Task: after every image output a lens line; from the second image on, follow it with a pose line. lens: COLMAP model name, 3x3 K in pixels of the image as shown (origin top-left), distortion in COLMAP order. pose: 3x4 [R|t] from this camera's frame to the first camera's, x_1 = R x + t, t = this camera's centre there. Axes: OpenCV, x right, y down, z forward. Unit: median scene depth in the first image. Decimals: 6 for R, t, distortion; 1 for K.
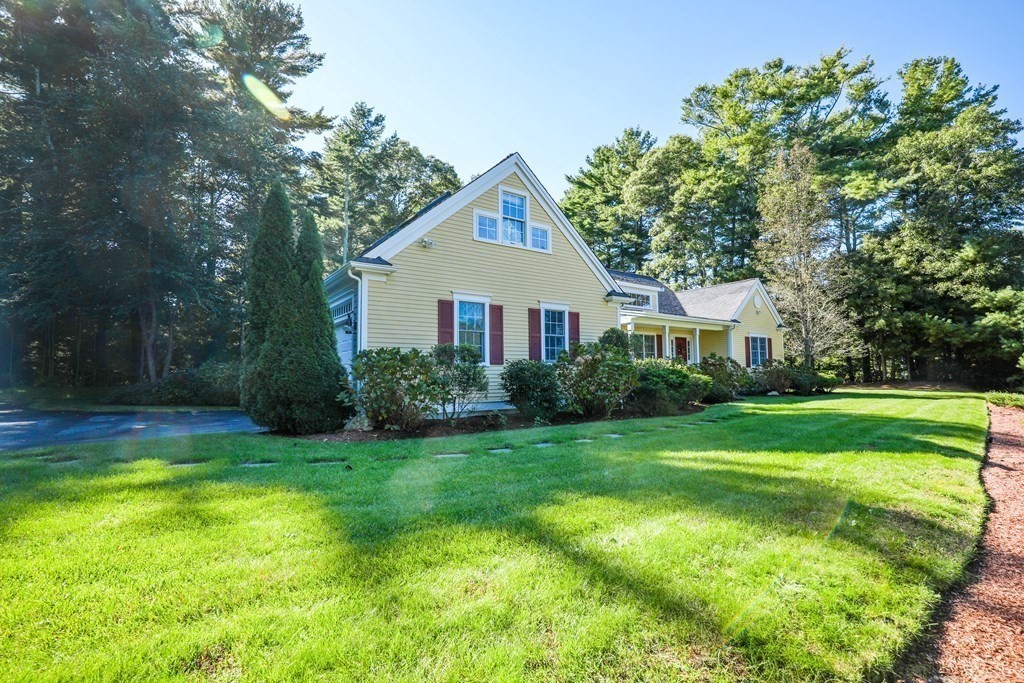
lens RADIAL K [[471.8, 0, 512.0], [0, 471.8, 341.5], [0, 0, 1]] dist [-0.021033, 0.000412]
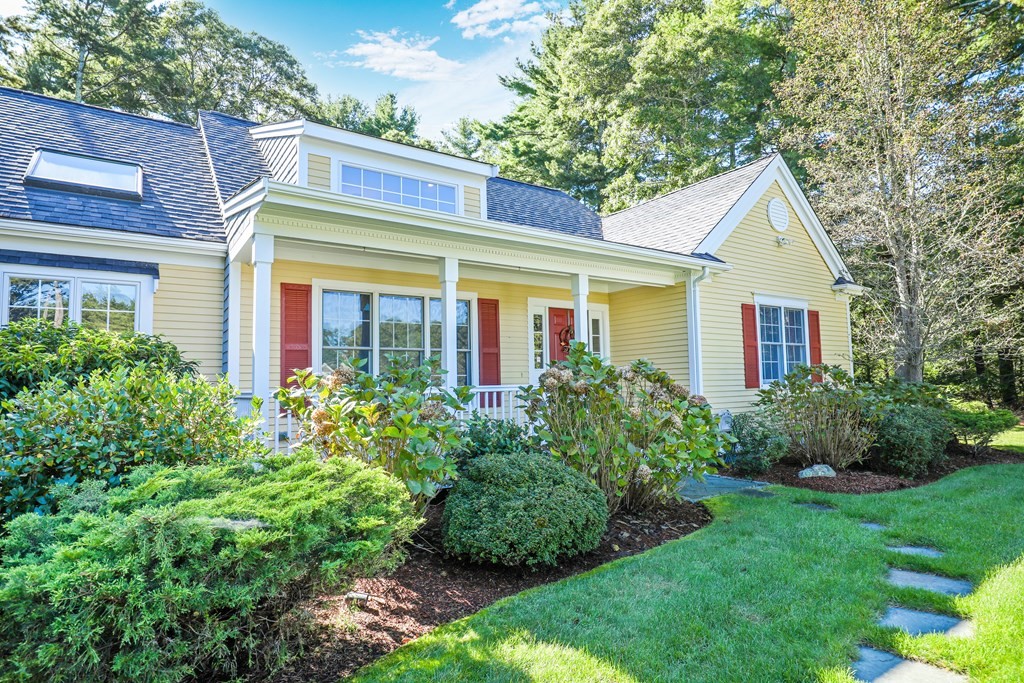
lens RADIAL K [[574.8, 0, 512.0], [0, 574.8, 341.5], [0, 0, 1]] dist [-0.004961, -0.000792]
pose [[0.999835, -0.013290, -0.012413, 0.216231], [0.013208, 0.999890, -0.006679, 0.013046], [0.012501, 0.006514, 0.999901, 0.369074]]
